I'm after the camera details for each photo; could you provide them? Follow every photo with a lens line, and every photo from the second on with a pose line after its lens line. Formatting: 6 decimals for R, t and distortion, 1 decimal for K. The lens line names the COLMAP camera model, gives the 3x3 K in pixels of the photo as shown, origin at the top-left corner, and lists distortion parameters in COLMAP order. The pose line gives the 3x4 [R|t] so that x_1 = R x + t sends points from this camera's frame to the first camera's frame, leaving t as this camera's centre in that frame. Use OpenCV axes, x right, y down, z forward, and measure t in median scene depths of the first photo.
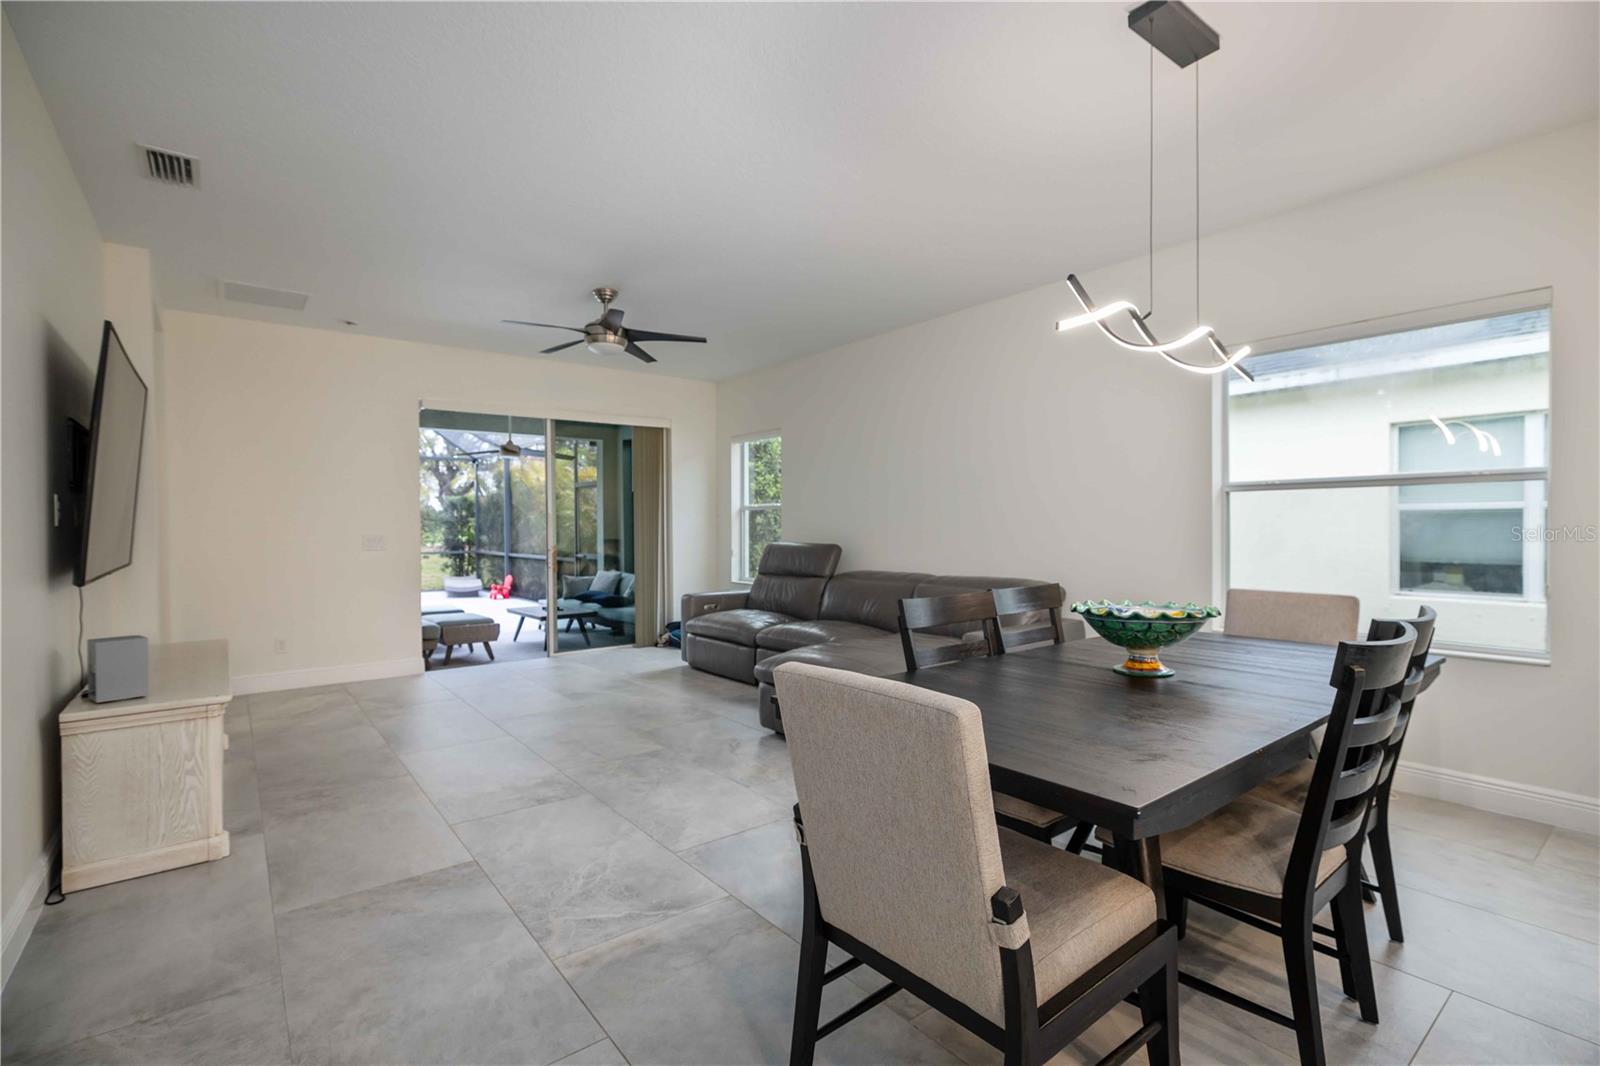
lens RADIAL K [[731.9, 0, 803.9], [0, 731.9, 534.8], [0, 0, 1]] dist [0.001980, 0.000173]
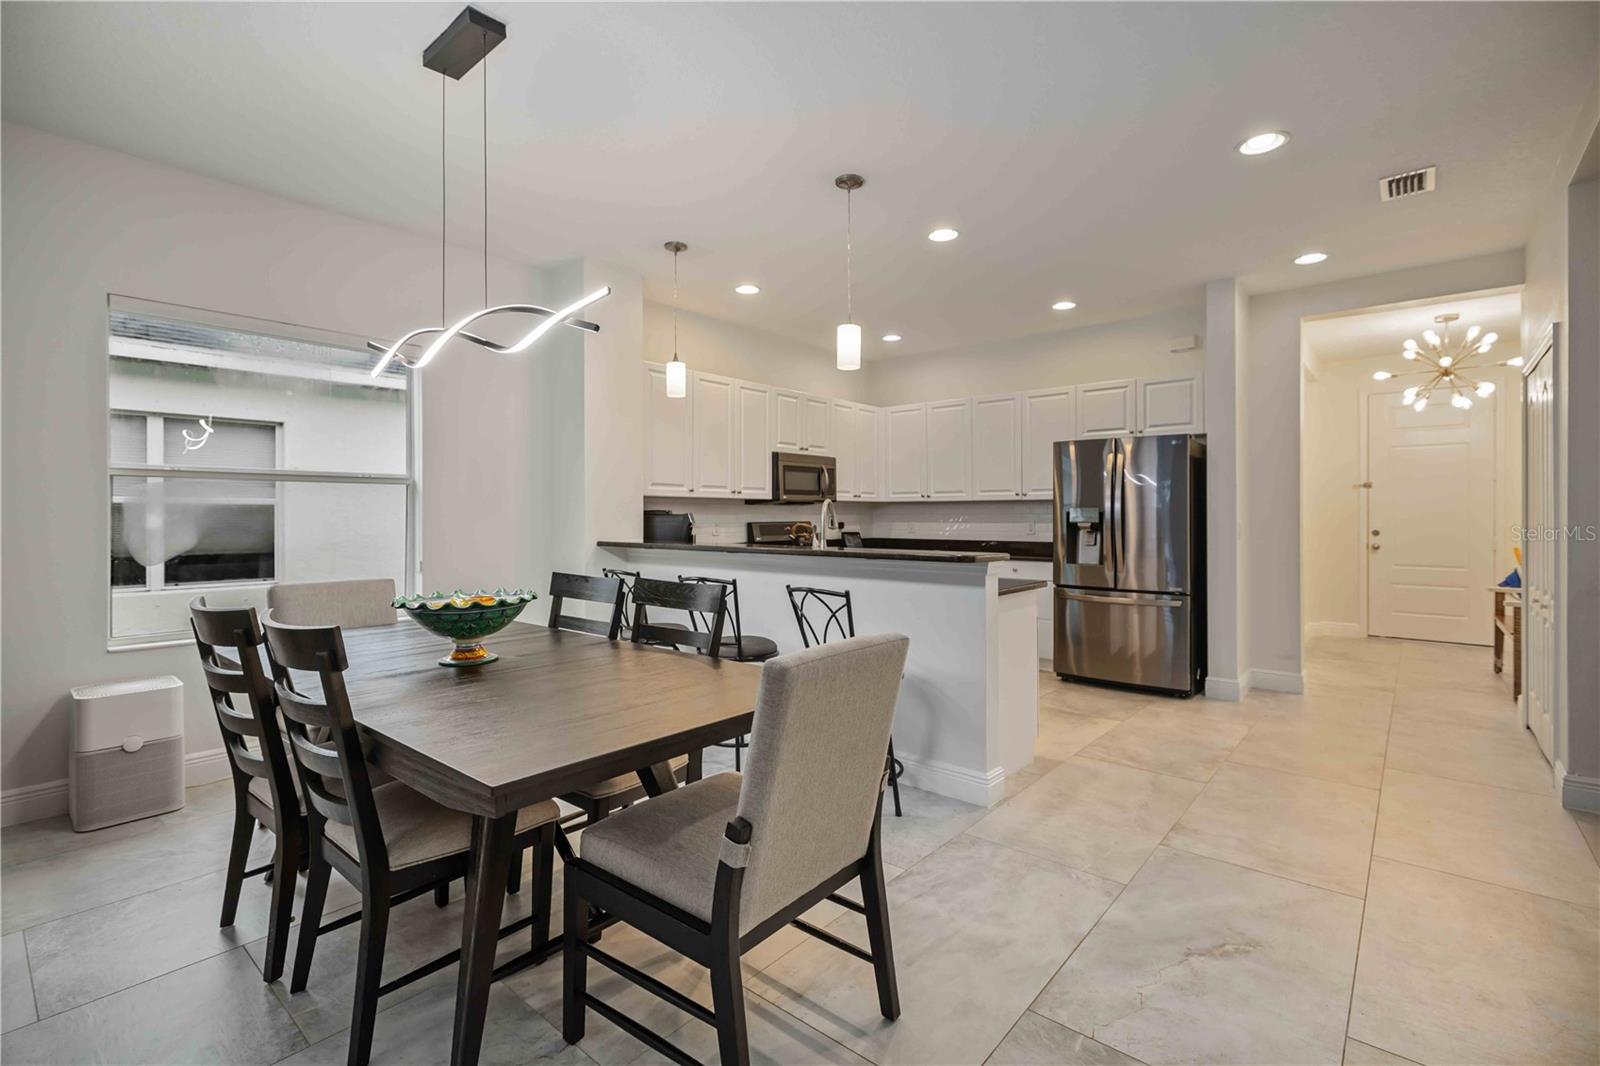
lens RADIAL K [[724.9, 0, 793.2], [0, 724.9, 514.6], [0, 0, 1]] dist [-0.000358, 0.000361]
pose [[-0.189137, 0.007351, 0.981923, -0.337308], [0.013297, 0.999899, -0.004925, -0.001976], [-0.981861, 0.012125, -0.189216, 0.418753]]
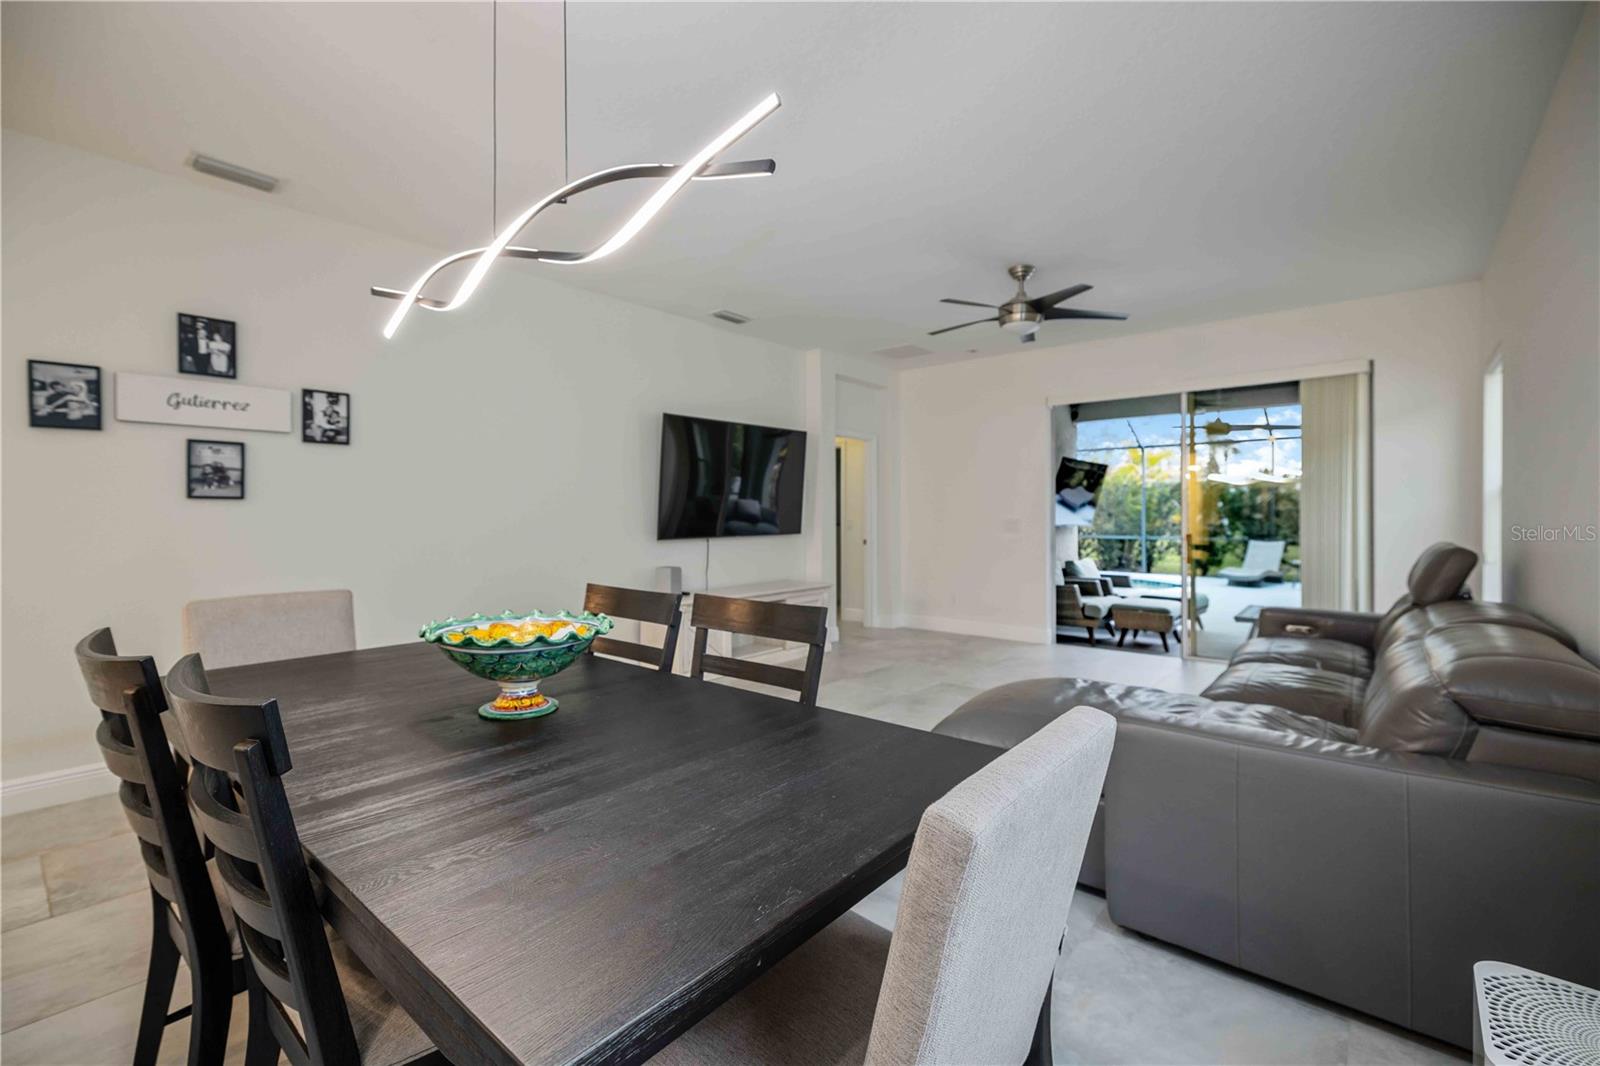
lens RADIAL K [[697.7, 0, 797.7], [0, 697.7, 516.4], [0, 0, 1]] dist [0.000344, 0.000067]
pose [[0.197581, 0.008065, -0.980253, 0.684333], [-0.012169, 0.999909, 0.005774, -0.010851], [0.980211, 0.010788, 0.197661, 0.636853]]
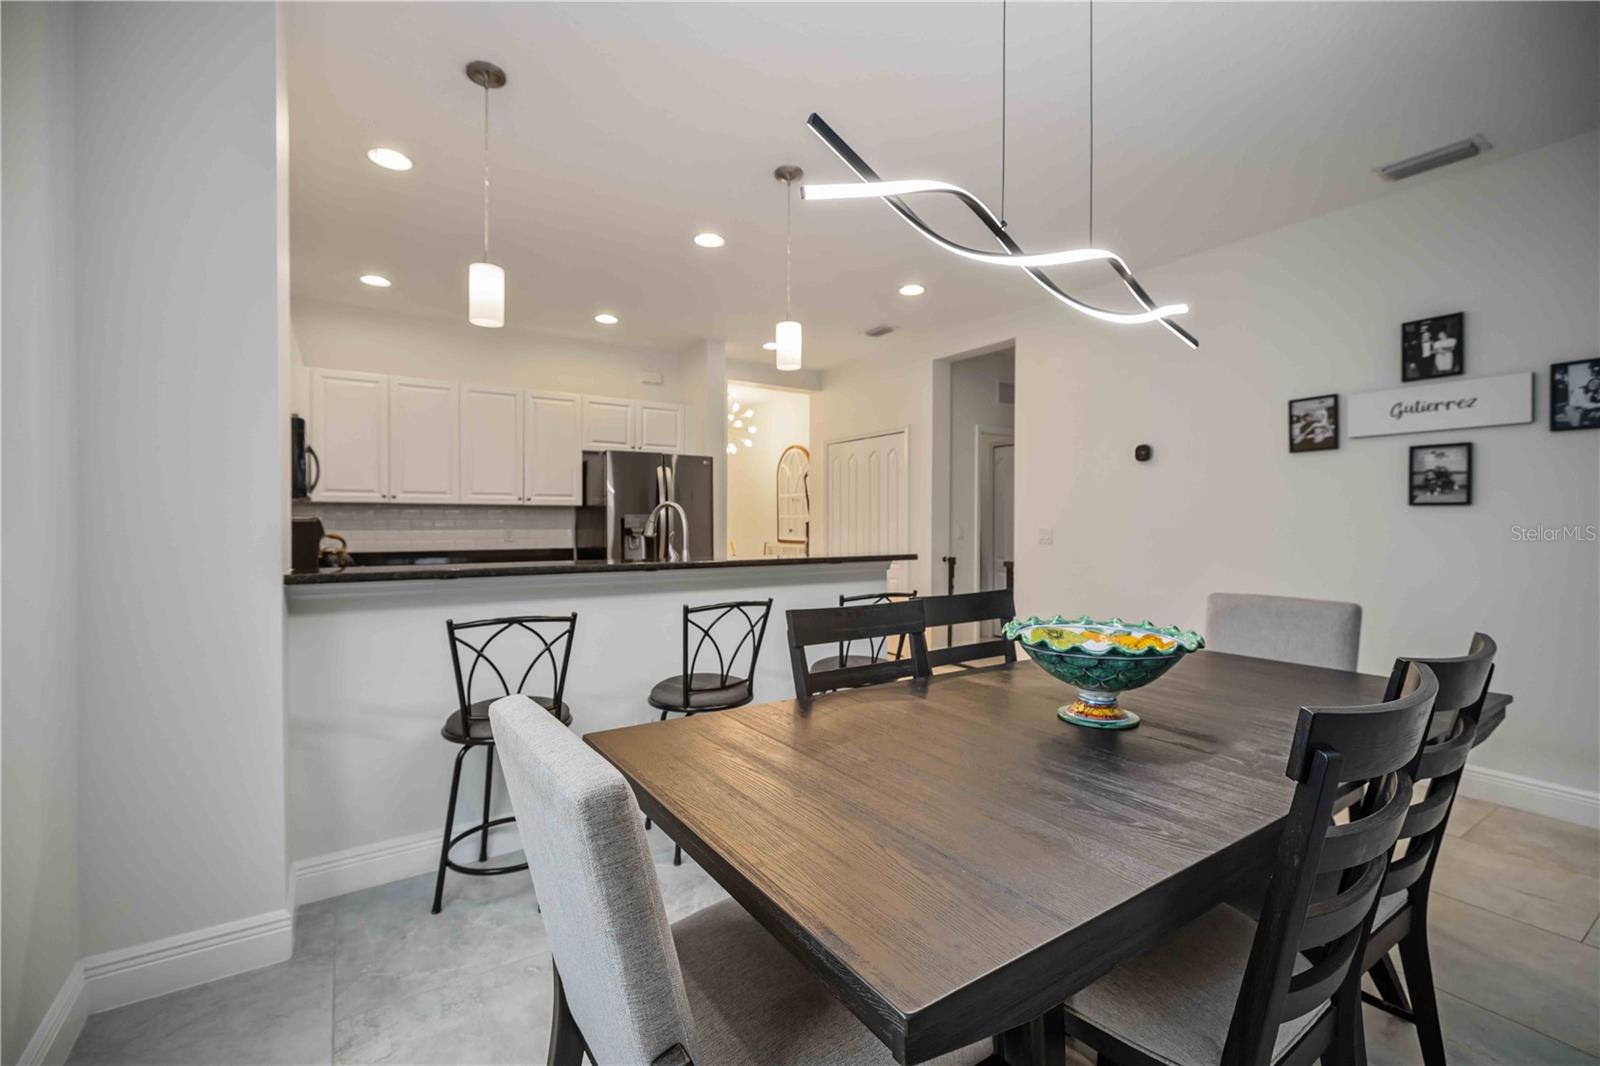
lens RADIAL K [[693.3, 0, 801.0], [0, 693.3, 528.7], [0, 0, 1]] dist [-0.000269, -0.000018]
pose [[-0.996442, 0.003373, 0.084212, 0.392994], [0.005110, 0.999778, 0.020421, -0.011560], [-0.084125, 0.020778, -0.996239, 0.965379]]
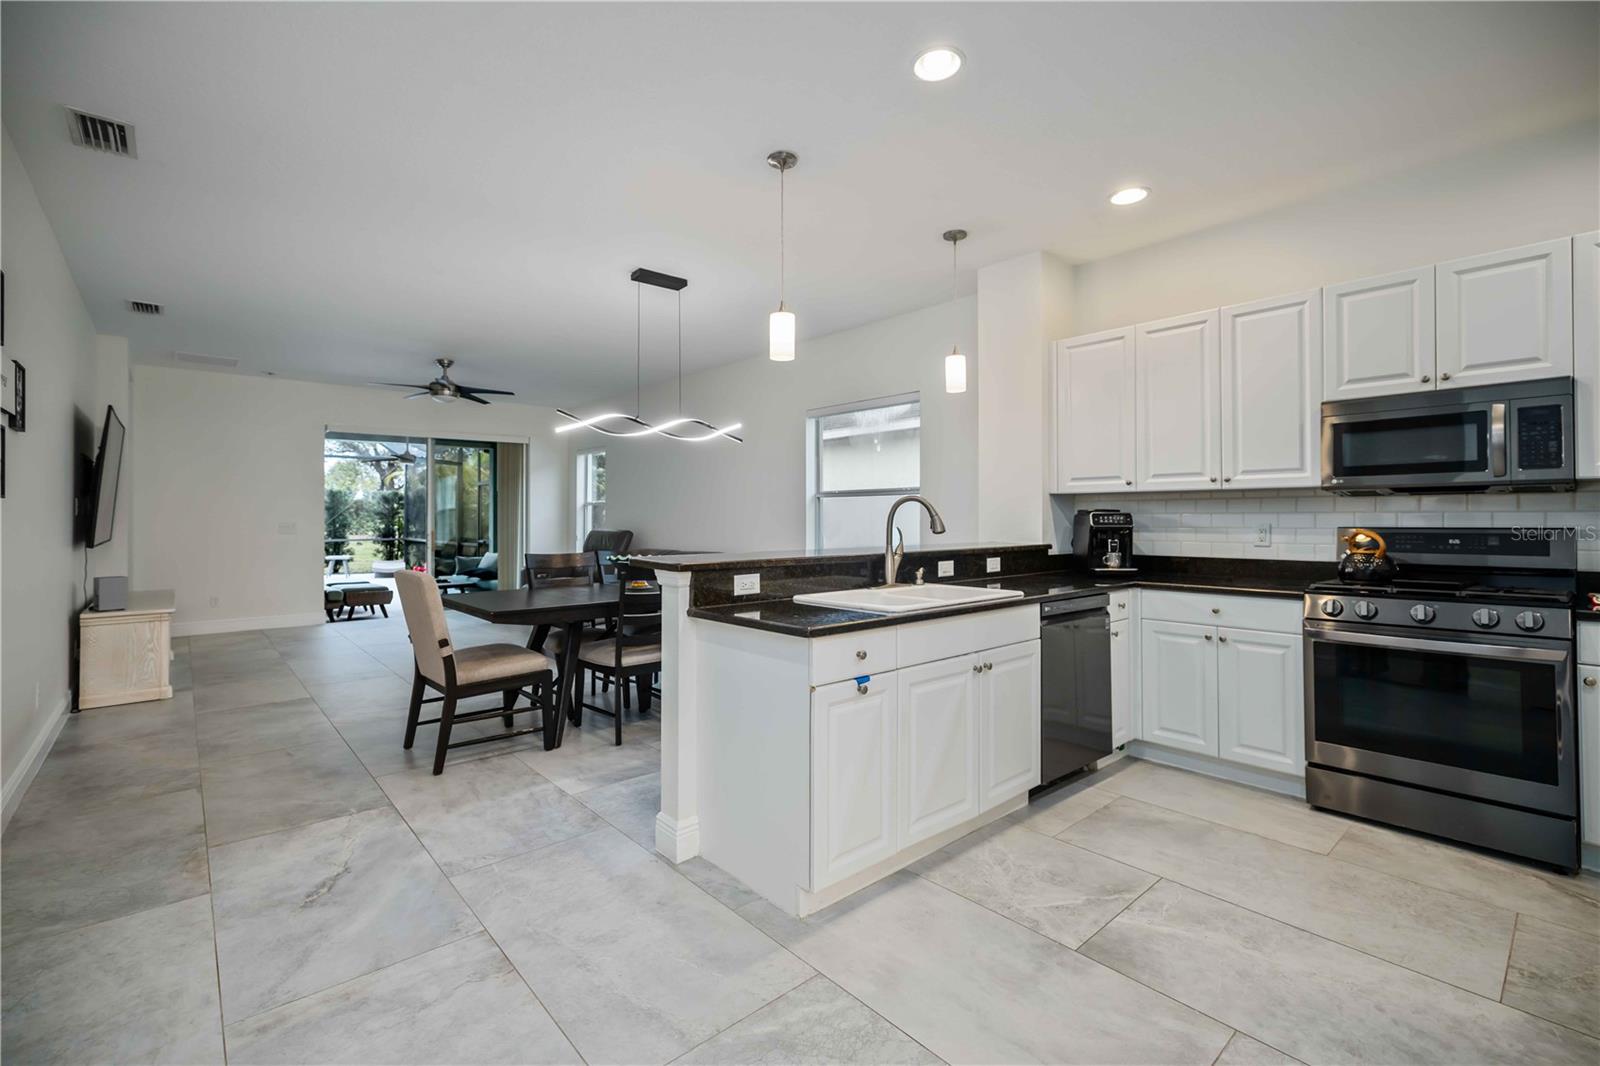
lens RADIAL K [[699.5, 0, 797.3], [0, 699.5, 509.5], [0, 0, 1]] dist [0.001420, 0.000223]
pose [[0.998459, 0.004040, 0.055339, 0.446238], [-0.002700, 0.999702, -0.024256, 0.006527], [-0.055421, 0.024069, 0.998173, -0.556463]]
